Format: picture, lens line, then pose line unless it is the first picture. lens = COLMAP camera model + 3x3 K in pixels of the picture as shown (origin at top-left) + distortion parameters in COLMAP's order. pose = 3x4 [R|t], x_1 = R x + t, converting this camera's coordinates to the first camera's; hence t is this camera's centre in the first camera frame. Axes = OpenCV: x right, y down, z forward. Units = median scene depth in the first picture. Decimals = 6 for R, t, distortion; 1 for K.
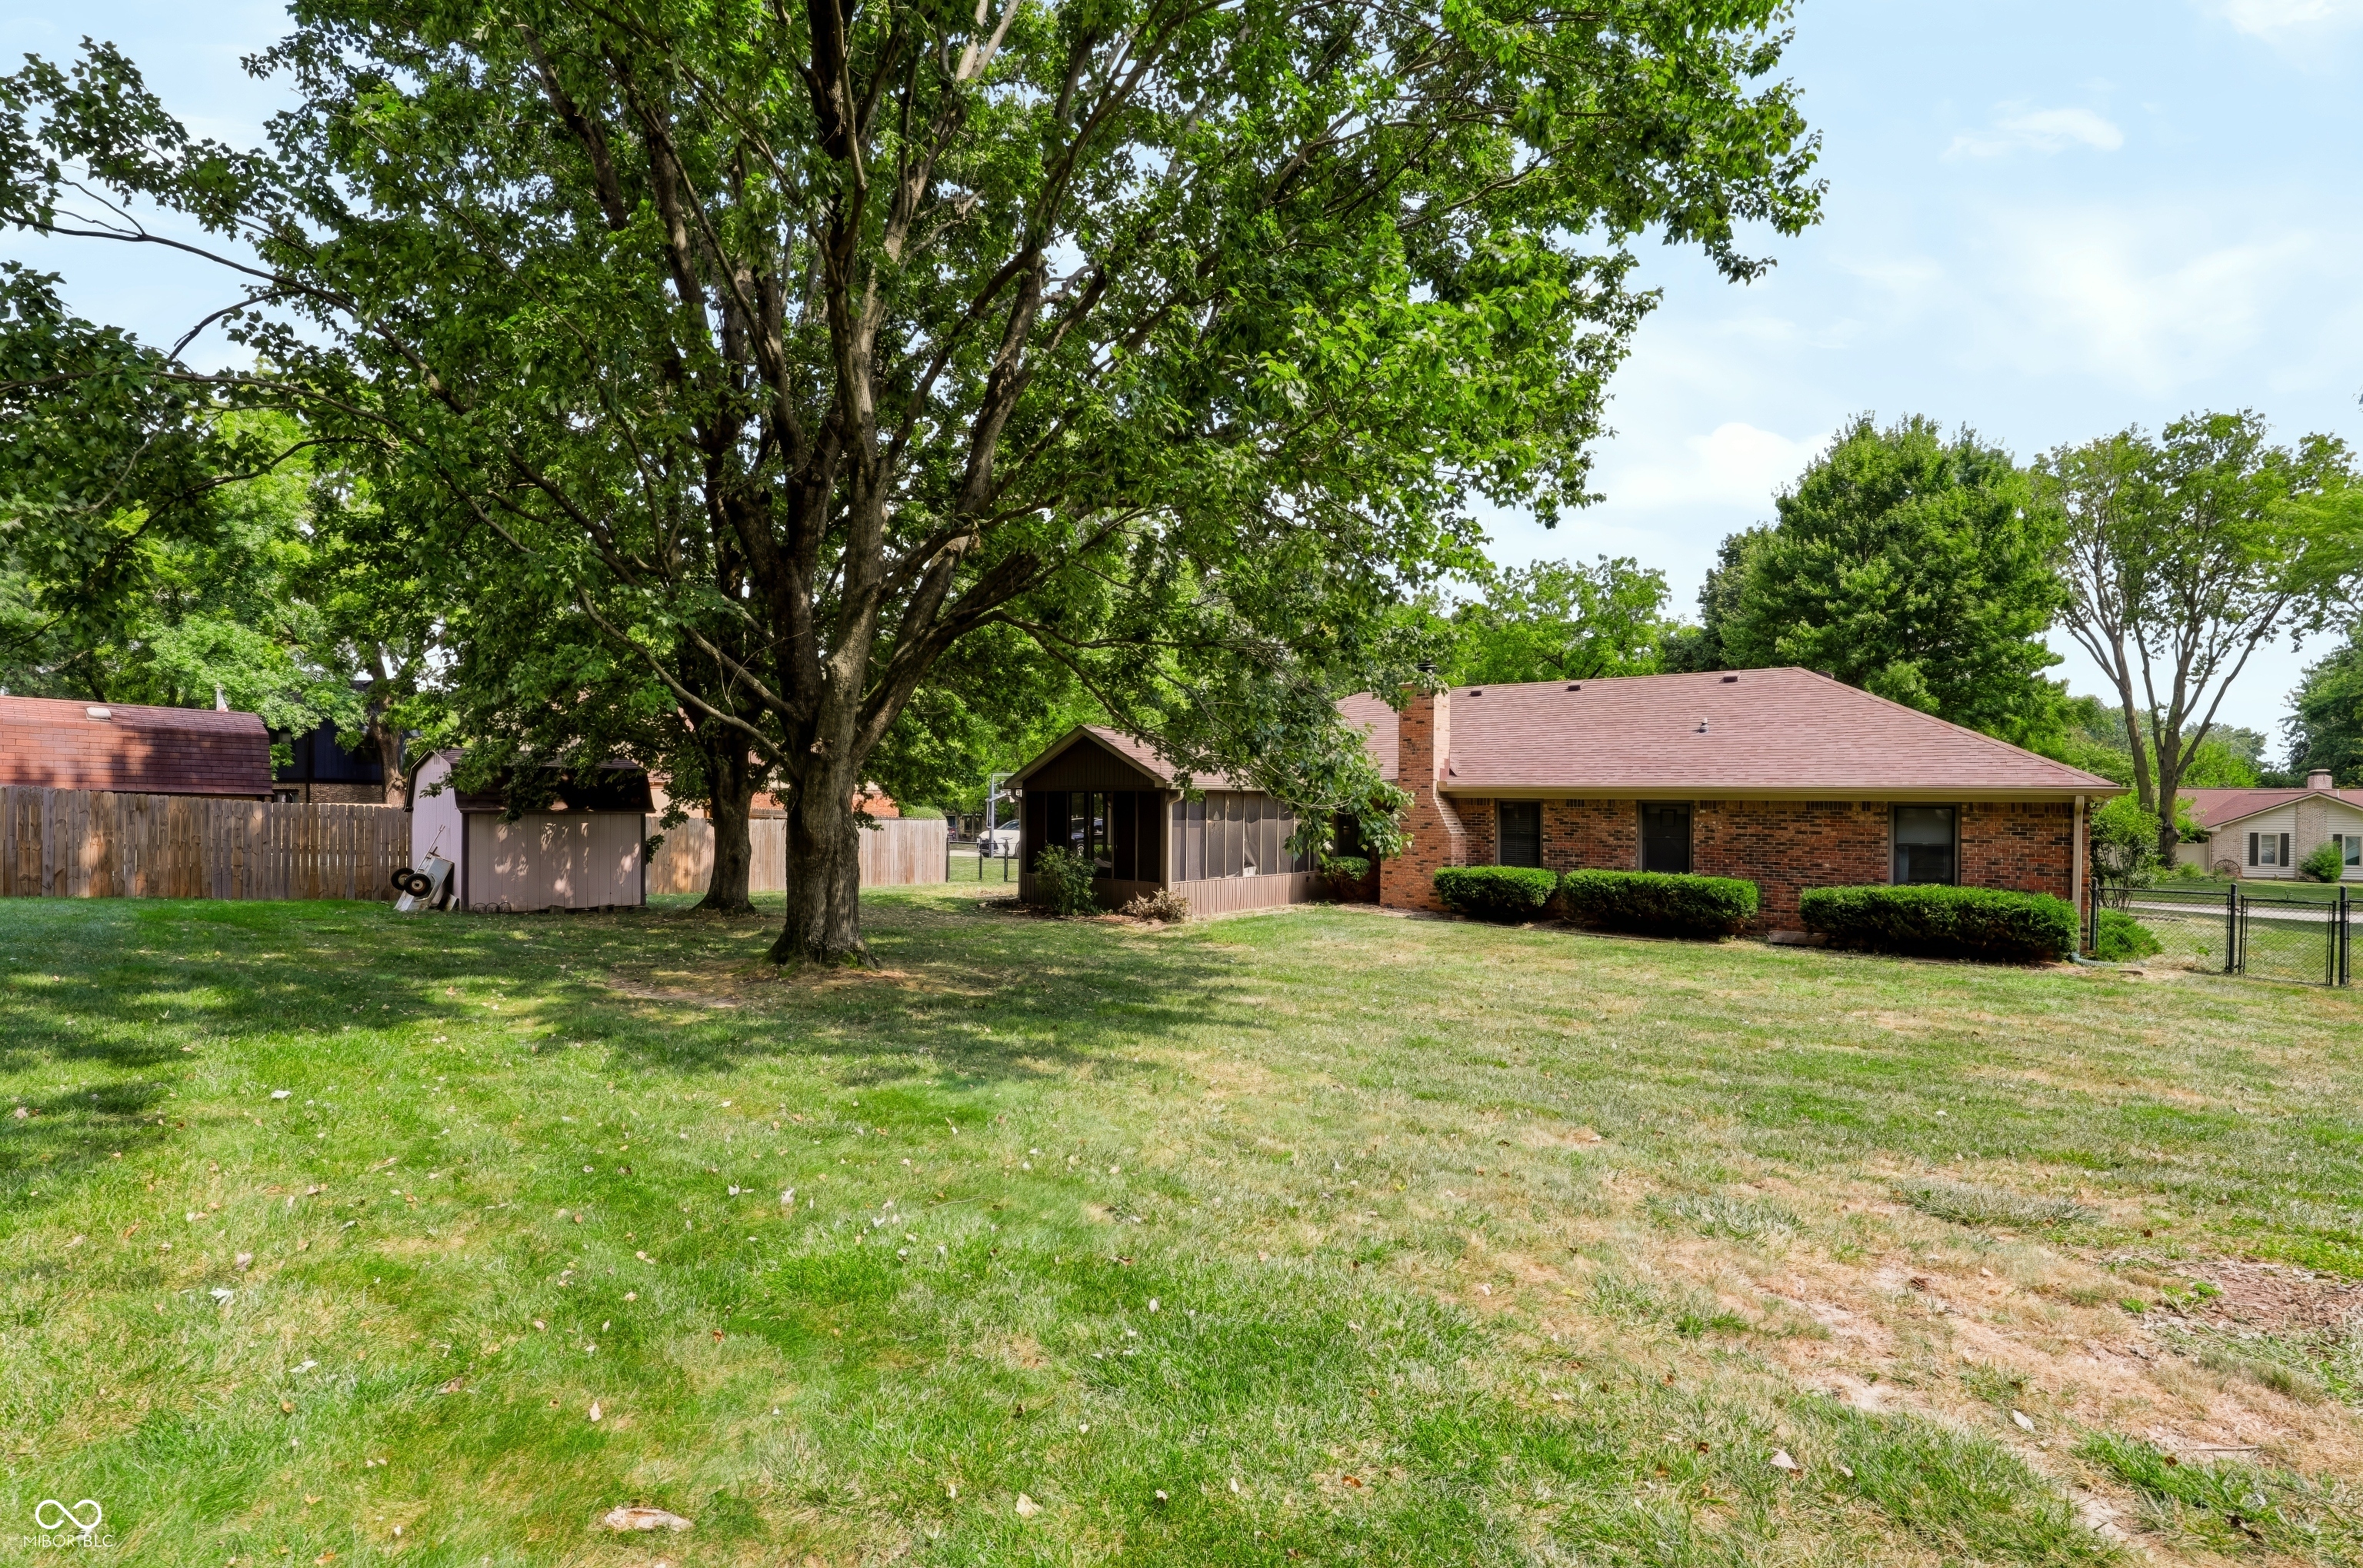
lens RADIAL K [[1094.1, 0, 1187.9], [0, 1094.1, 791.6], [0, 0, 1]] dist [-0.027367, 0.000078]
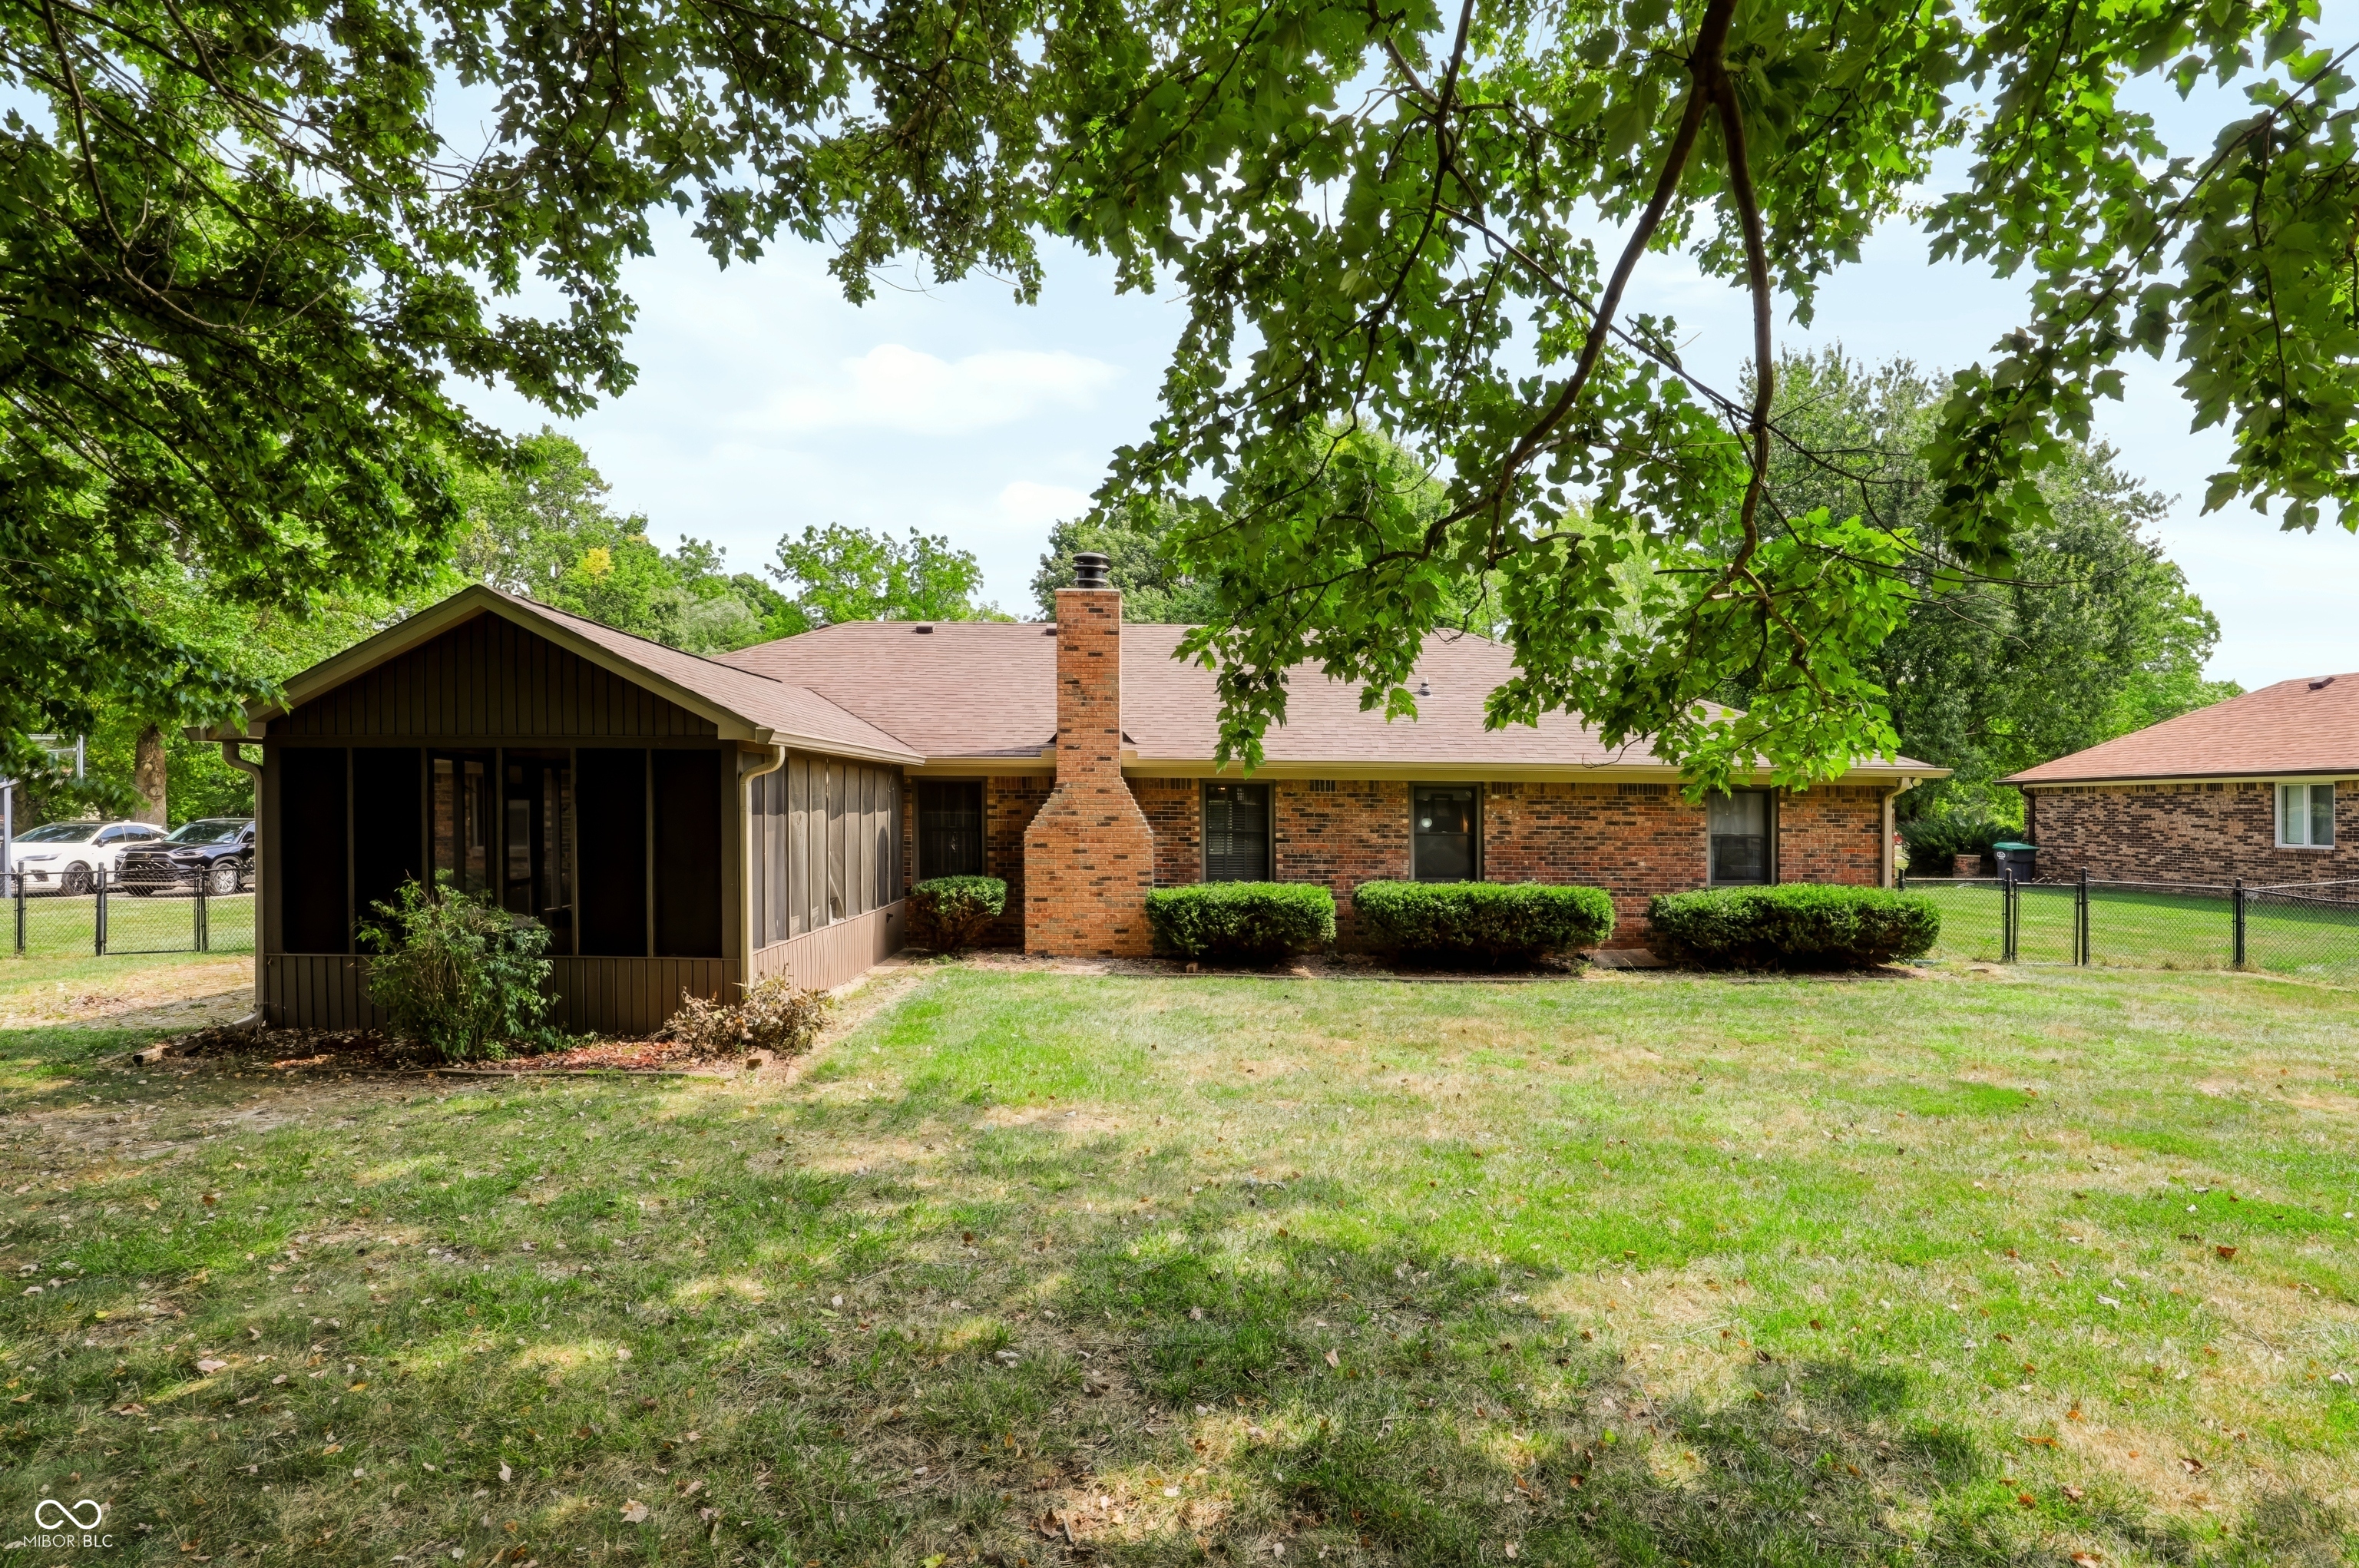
lens RADIAL K [[1092.4, 0, 1169.9], [0, 1092.4, 796.4], [0, 0, 1]] dist [-0.027367, 0.000078]
pose [[0.762935, 0.002805, 0.646469, -0.158830], [-0.006202, 0.999976, 0.002980, 0.014913], [-0.646445, -0.006282, 0.762935, 0.515511]]
